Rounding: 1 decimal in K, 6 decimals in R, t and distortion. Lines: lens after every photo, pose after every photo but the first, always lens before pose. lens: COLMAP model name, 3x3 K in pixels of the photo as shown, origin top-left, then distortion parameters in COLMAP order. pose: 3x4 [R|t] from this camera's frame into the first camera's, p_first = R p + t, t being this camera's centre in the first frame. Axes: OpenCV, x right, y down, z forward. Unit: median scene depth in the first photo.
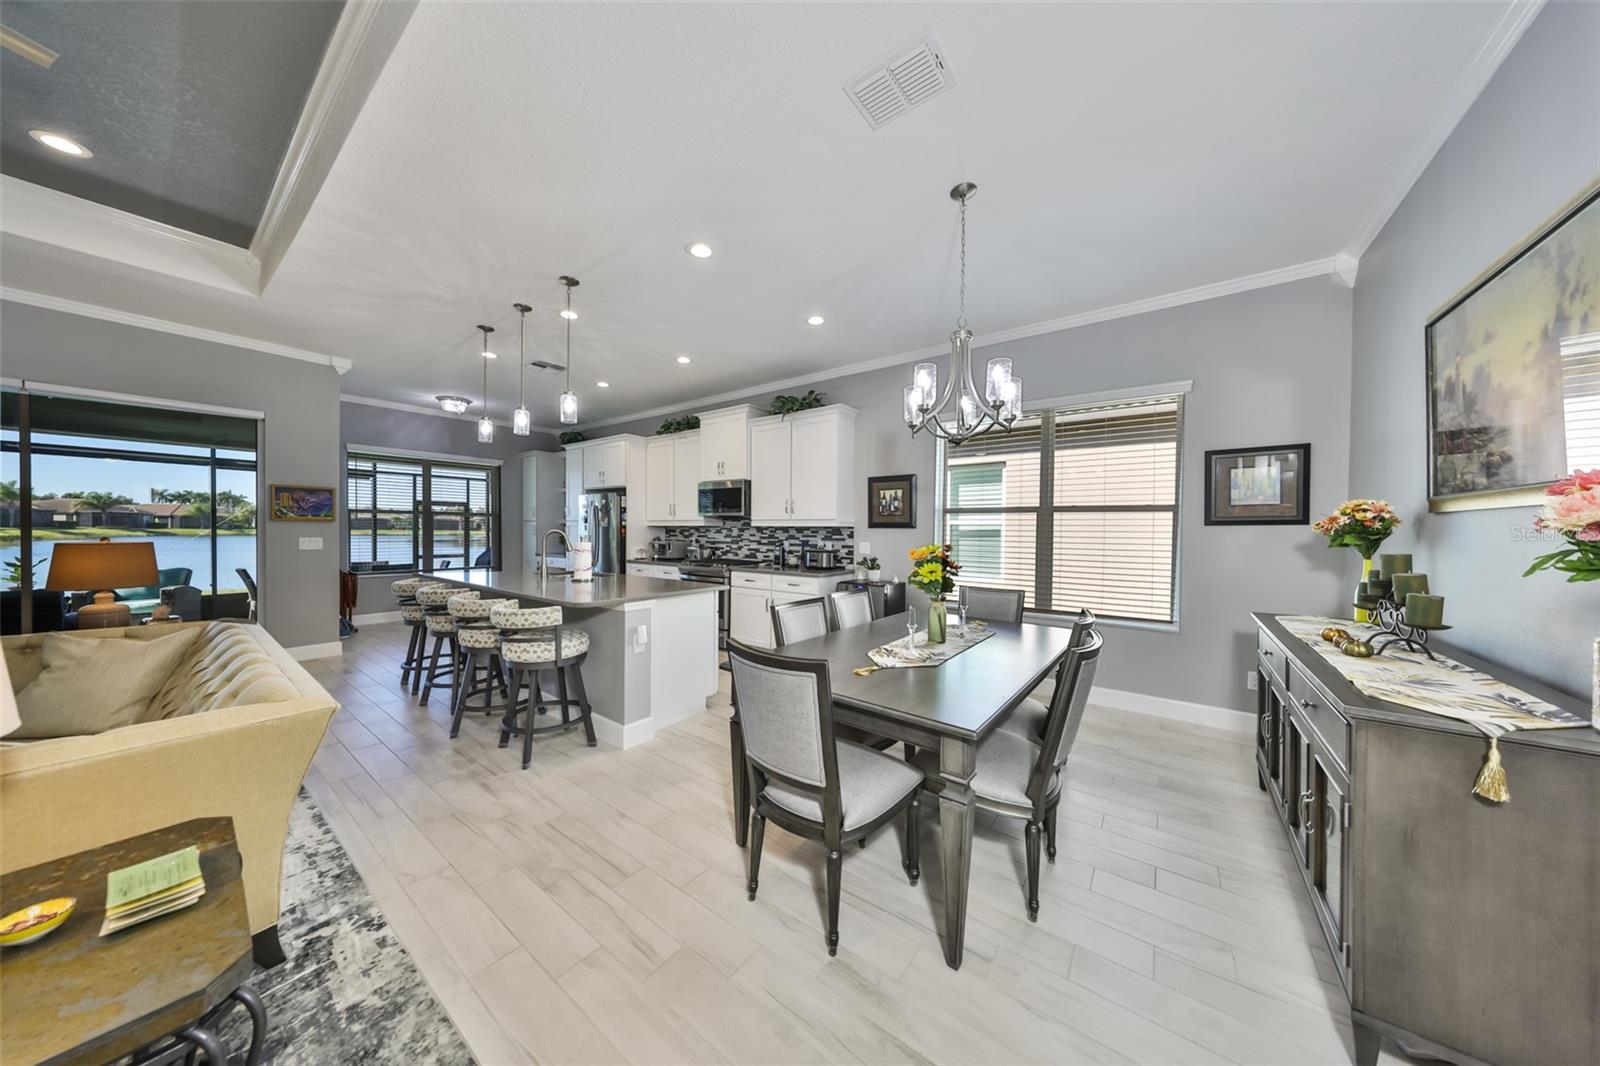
lens RADIAL K [[492.9, 0, 802.0], [0, 492.9, 539.4], [0, 0, 1]] dist [-0.000334, 0.000333]
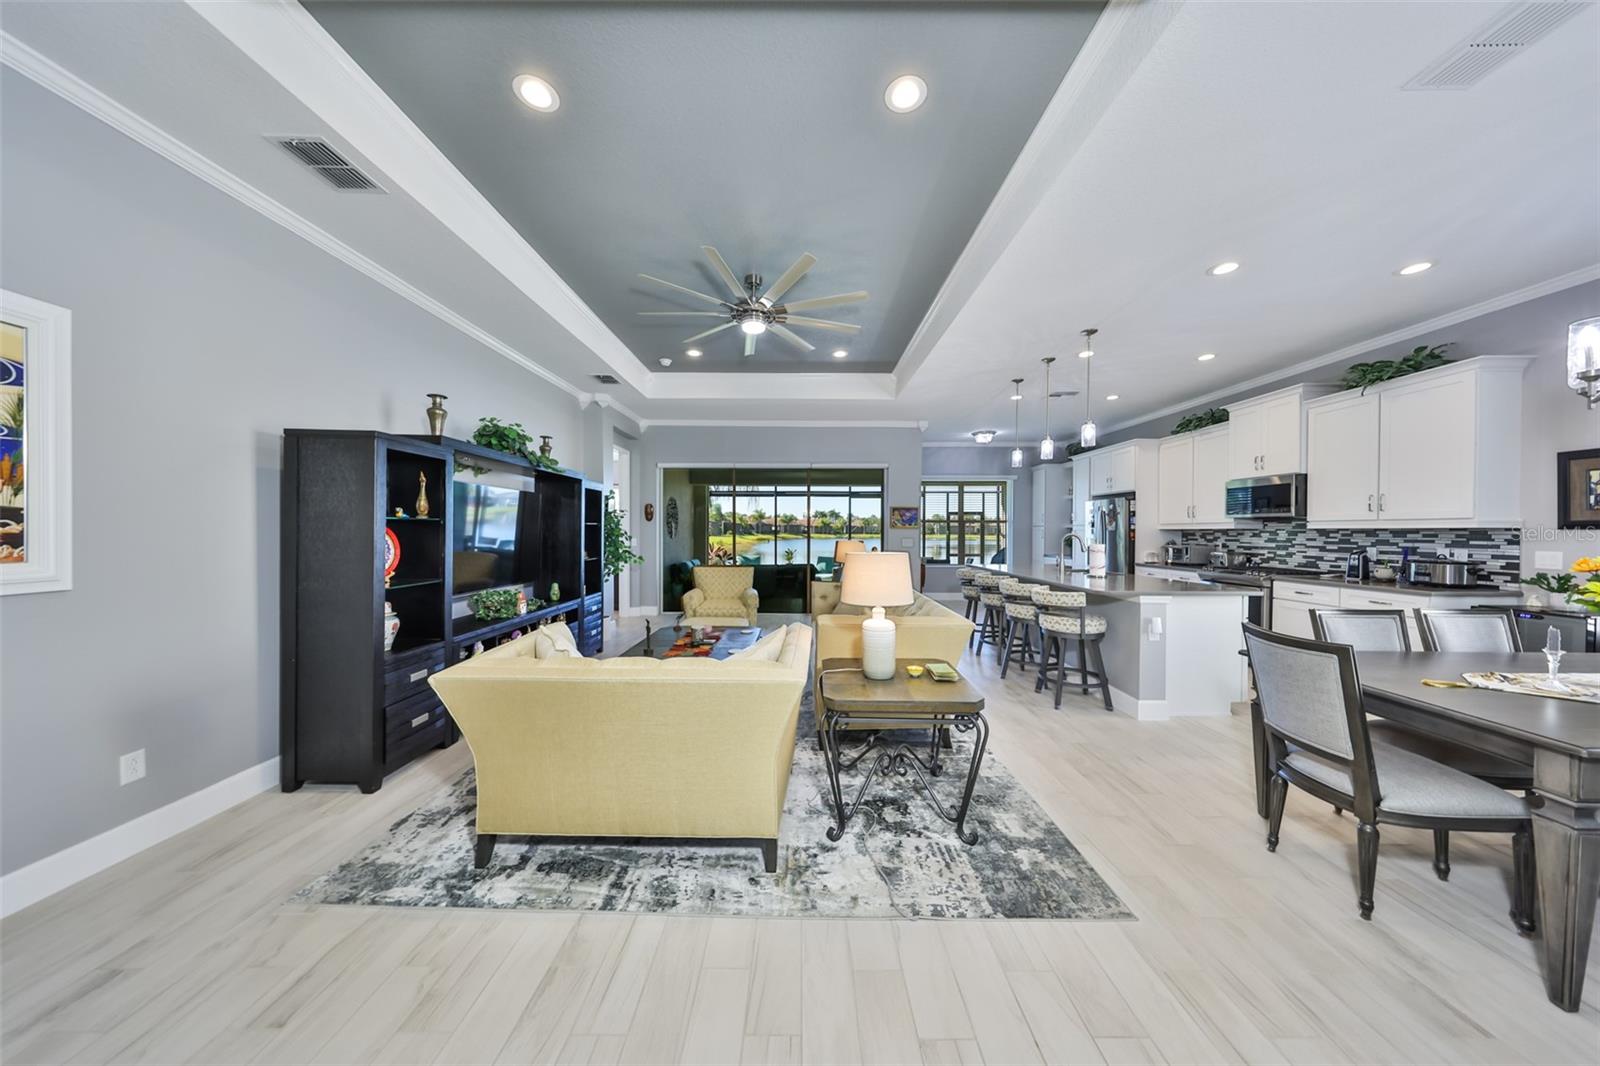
lens RADIAL K [[492.9, 0, 804.5], [0, 492.9, 536.5], [0, 0, 1]] dist [-0.000334, 0.000333]
pose [[0.603199, 0.001574, -0.797589, 0.051836], [-0.012308, 0.999897, -0.007335, 0.003128], [0.797496, 0.014241, 0.603157, -0.191789]]
